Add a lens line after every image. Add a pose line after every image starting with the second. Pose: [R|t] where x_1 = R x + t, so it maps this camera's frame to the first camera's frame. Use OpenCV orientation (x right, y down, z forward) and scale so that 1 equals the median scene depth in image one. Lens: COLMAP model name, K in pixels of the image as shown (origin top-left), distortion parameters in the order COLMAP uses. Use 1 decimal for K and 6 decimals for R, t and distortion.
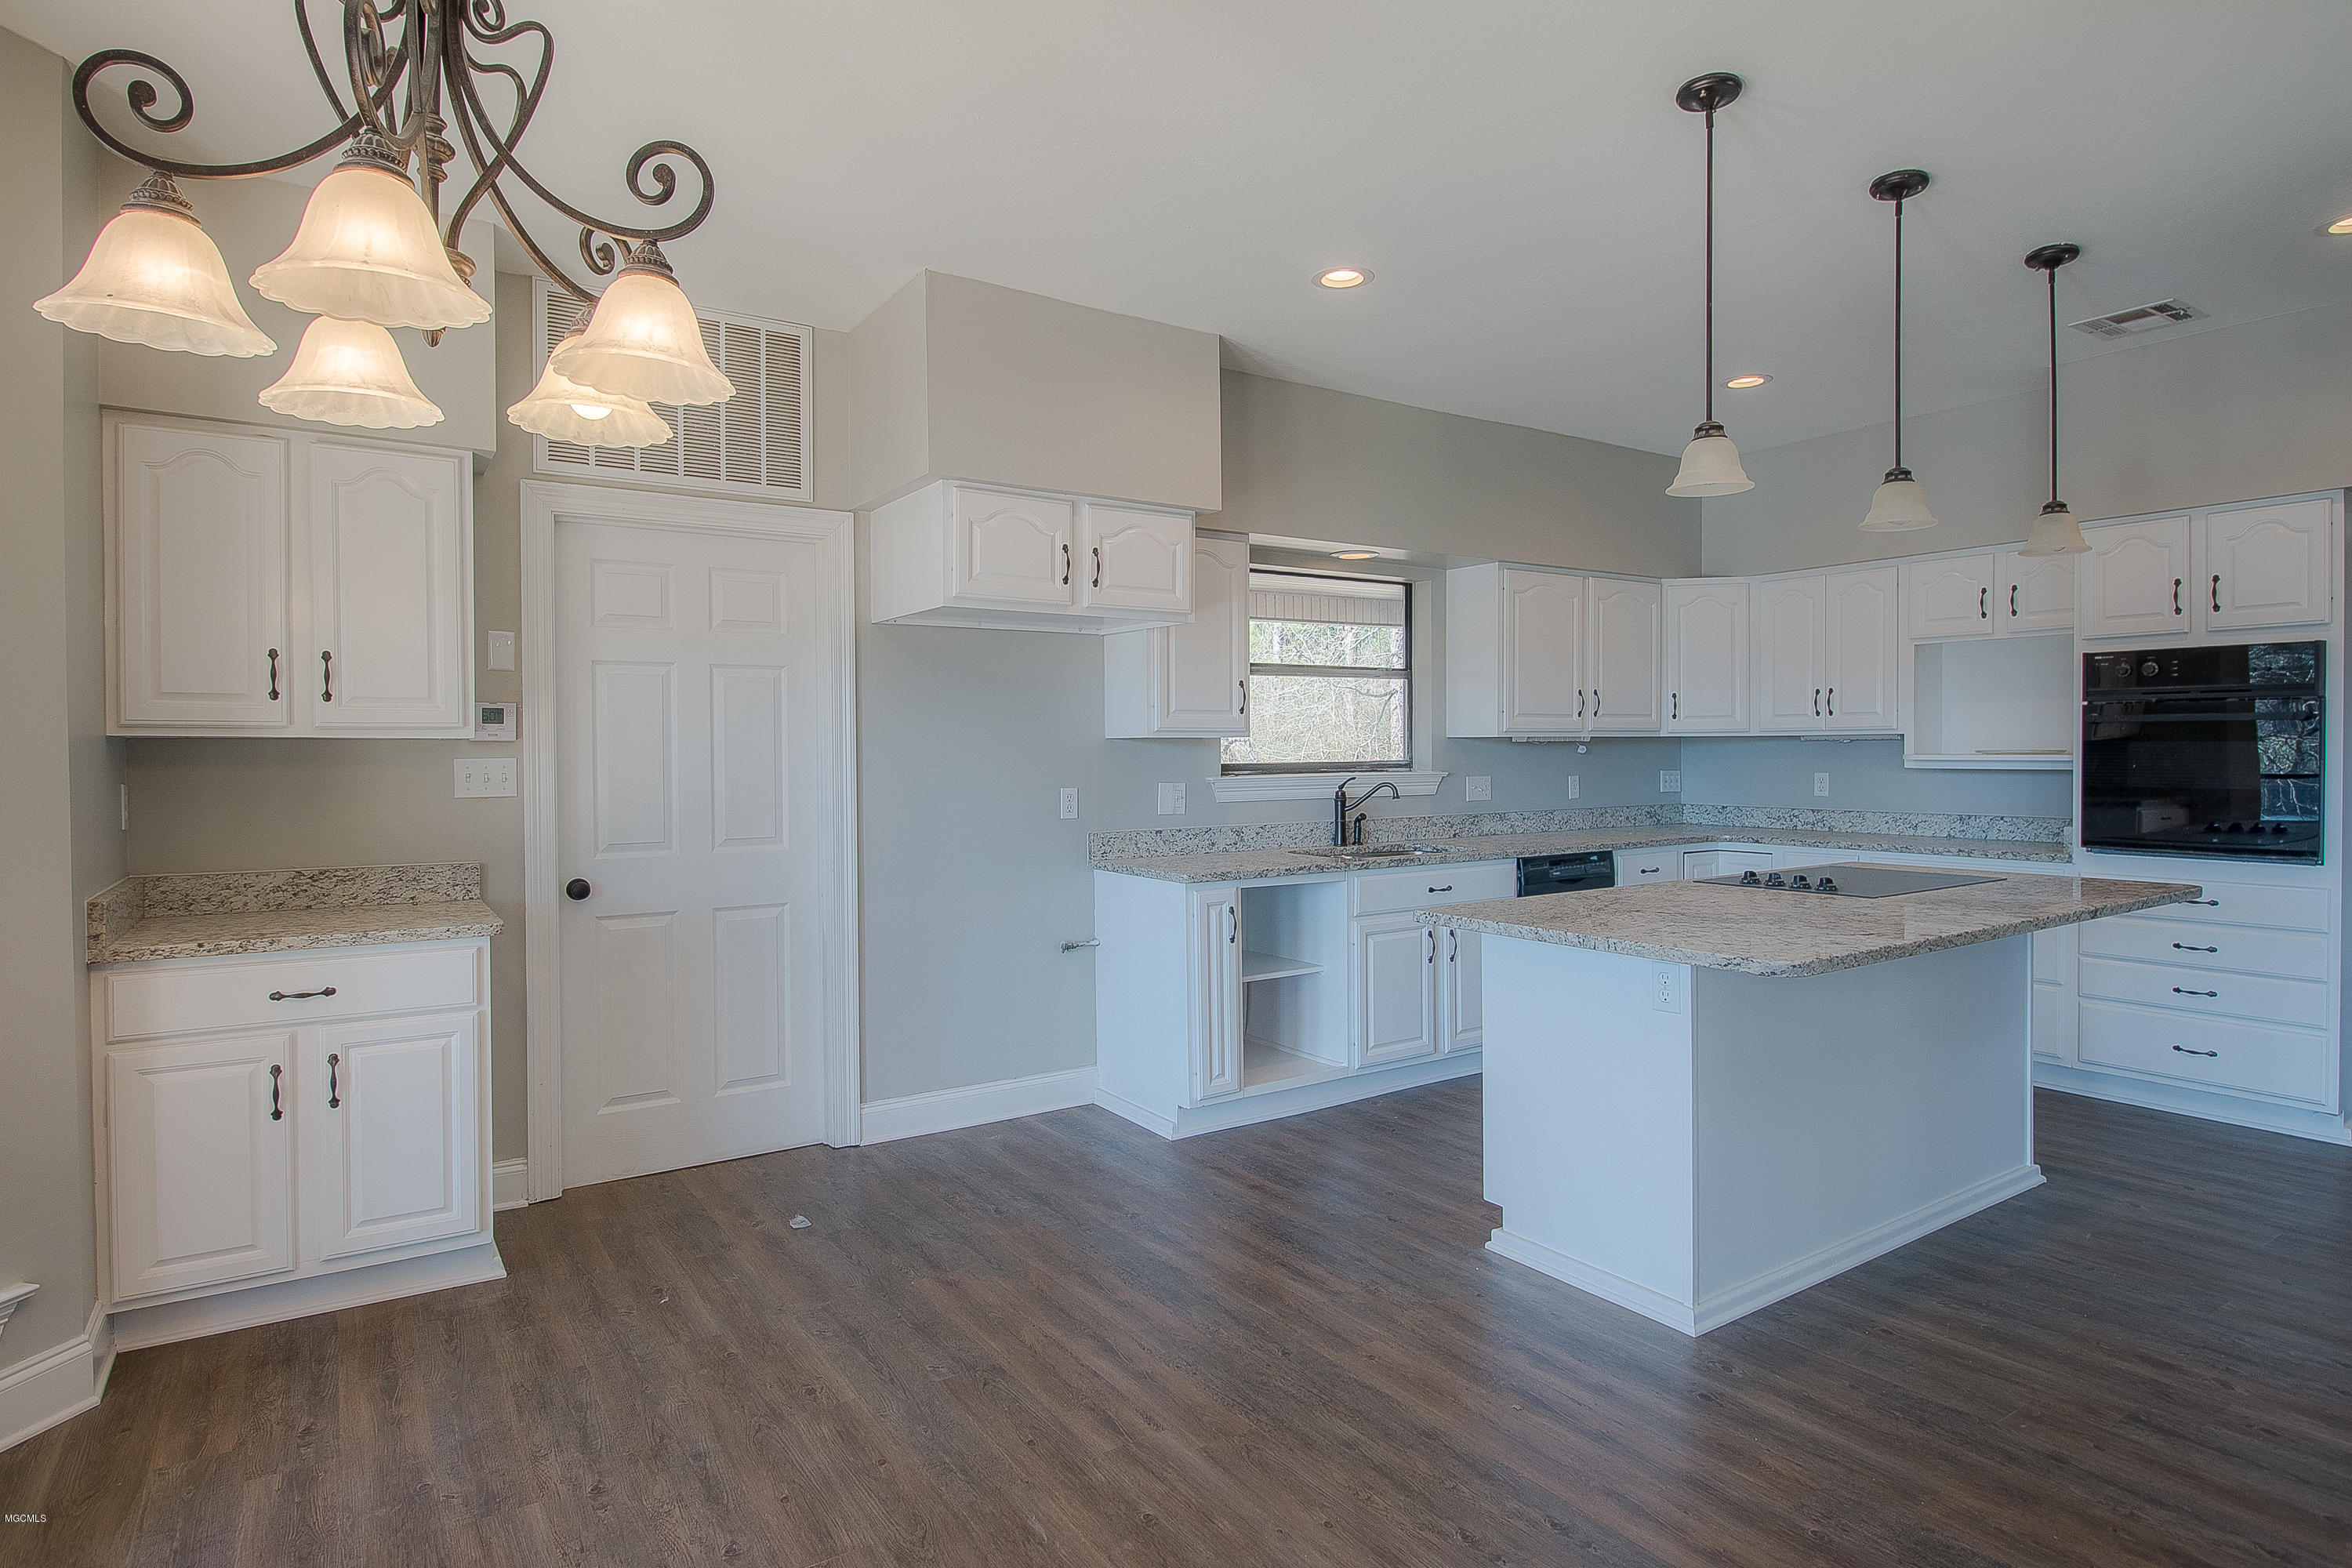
lens RADIAL K [[1257.7, 0, 1163.8], [0, 1257.7, 773.1], [0, 0, 1]] dist [-0.000583, -0.003568]
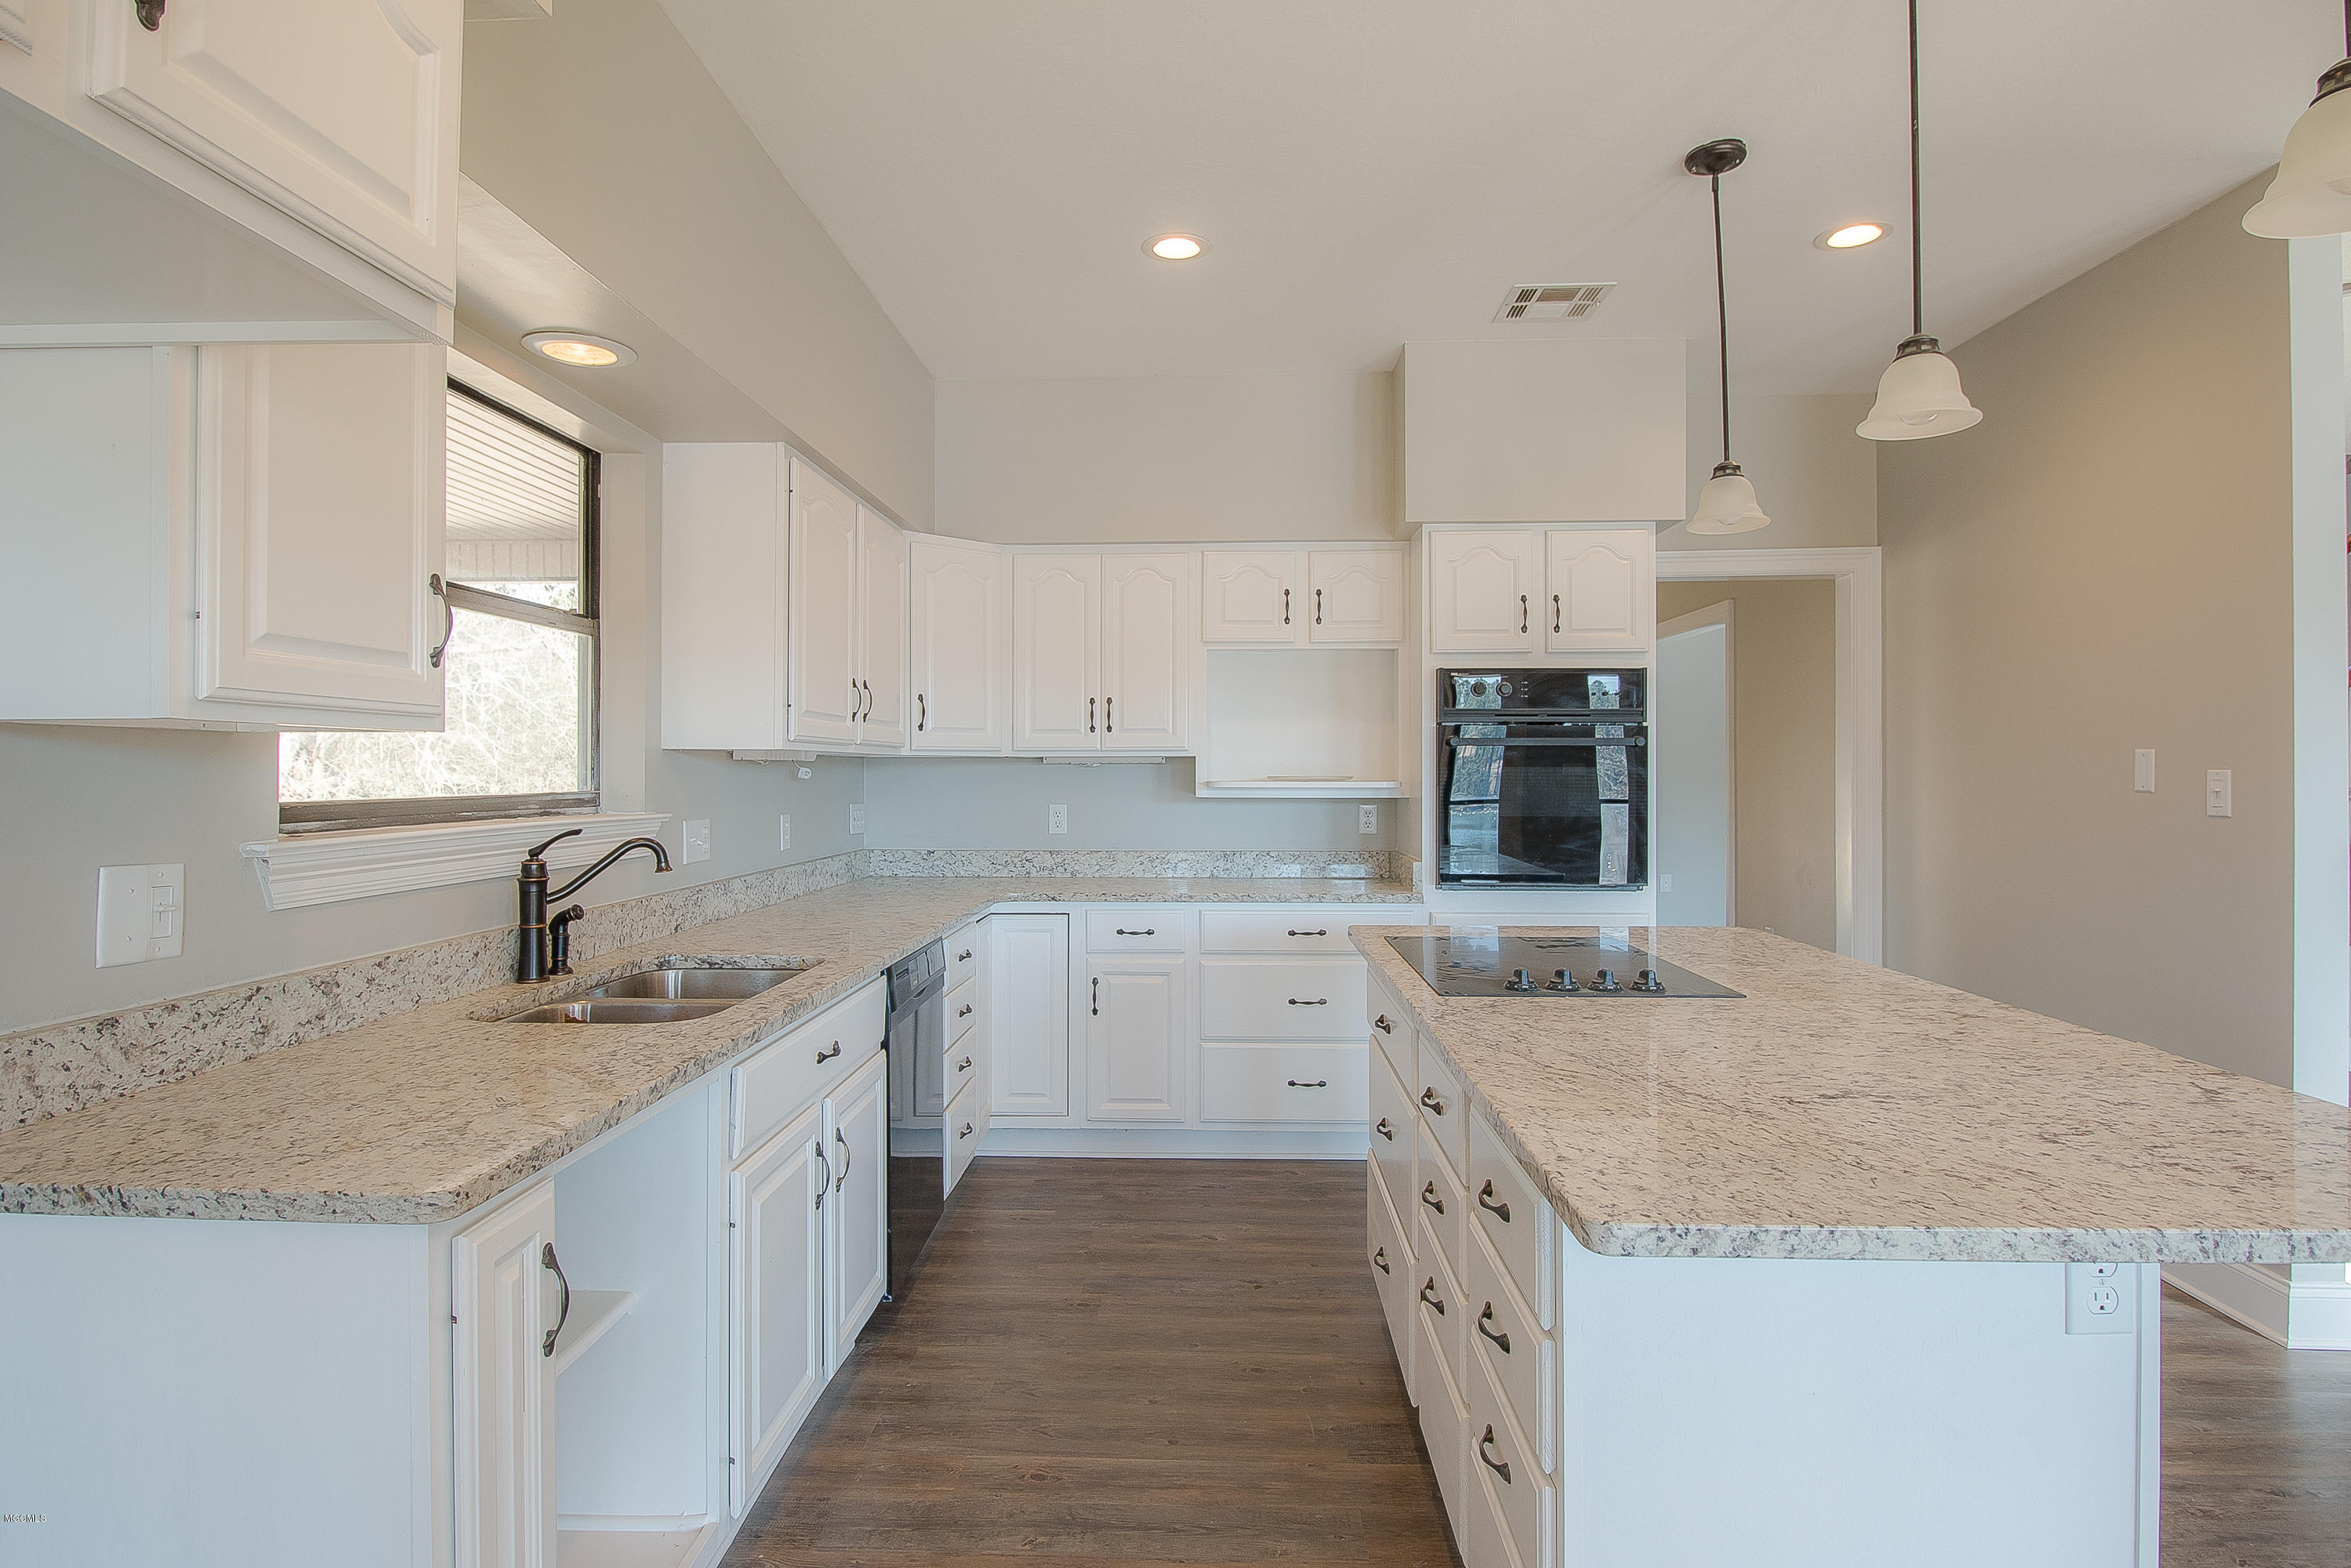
lens RADIAL K [[1257.2, 0, 1171.9], [0, 1257.2, 766.4], [0, 0, 1]] dist [-0.000583, -0.003568]
pose [[0.589407, 0.010373, 0.807770, -0.104158], [0.012422, 0.999683, -0.021901, -0.007785], [-0.807741, 0.022943, 0.589091, 0.615644]]
